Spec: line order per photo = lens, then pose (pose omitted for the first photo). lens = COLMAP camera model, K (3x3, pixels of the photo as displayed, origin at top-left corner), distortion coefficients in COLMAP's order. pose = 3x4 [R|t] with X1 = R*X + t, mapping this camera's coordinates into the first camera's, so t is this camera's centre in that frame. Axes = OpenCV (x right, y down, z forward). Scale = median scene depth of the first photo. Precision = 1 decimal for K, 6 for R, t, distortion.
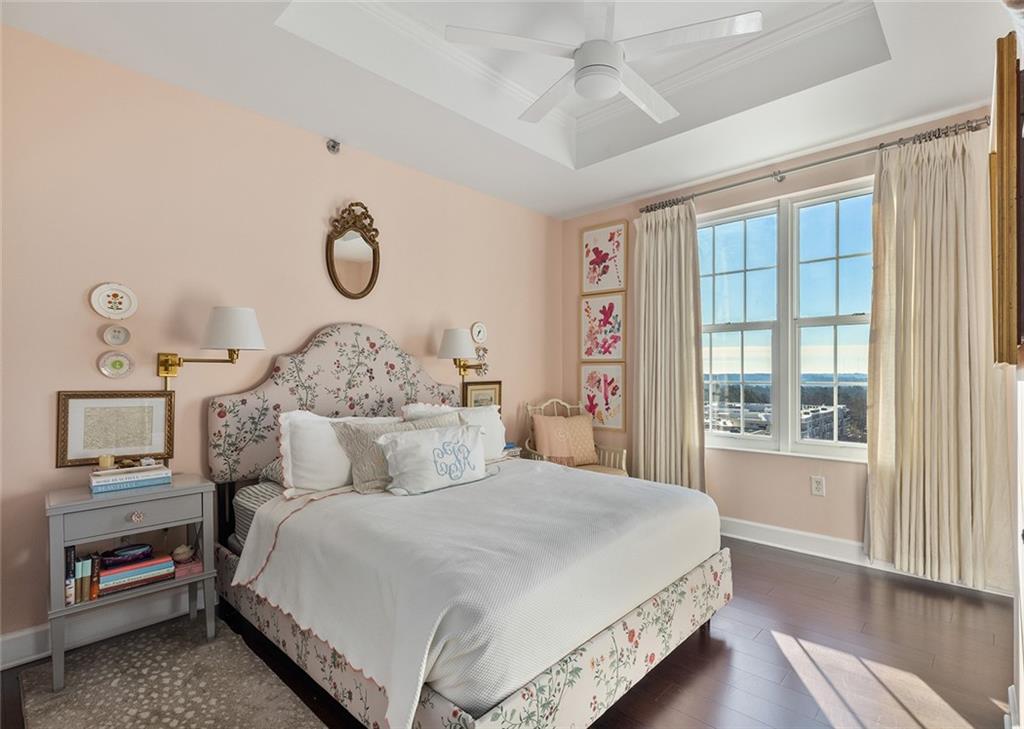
lens RADIAL K [[503.7, 0, 545.0], [0, 503.7, 373.8], [0, 0, 1]] dist [0.001991, 0.000020]
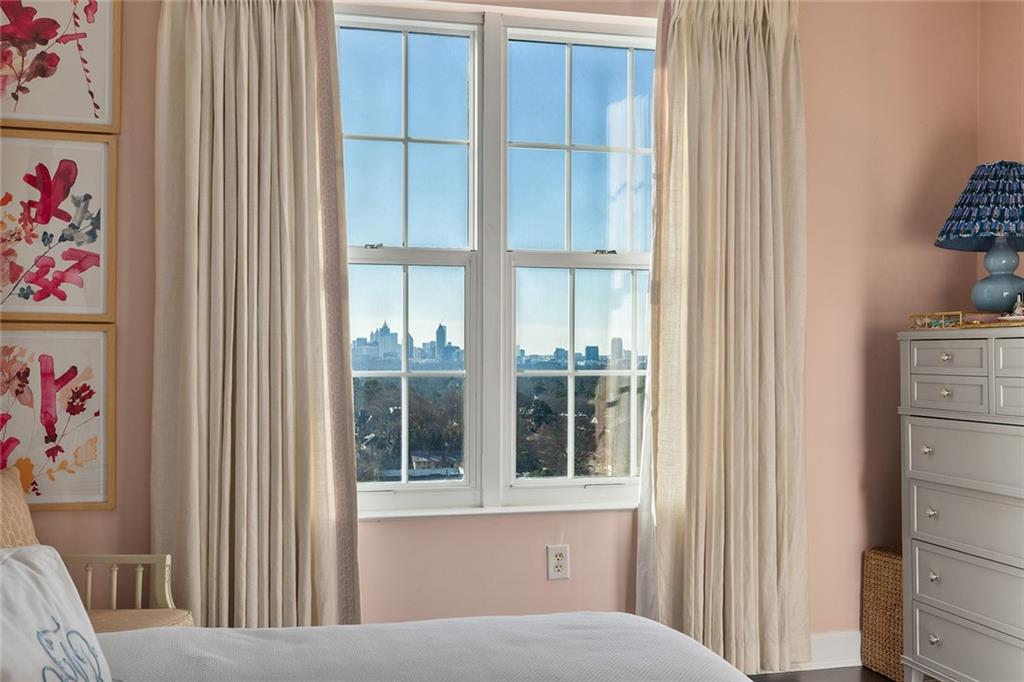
lens RADIAL K [[982.9, 0, 517.9], [0, 982.9, 362.6], [0, 0, 1]] dist [0.001106, 0.003693]
pose [[0.579192, -0.003709, 0.815182, -0.290192], [-0.001739, 0.999982, 0.005785, 0.001230], [-0.815189, -0.004768, 0.579175, 0.357415]]
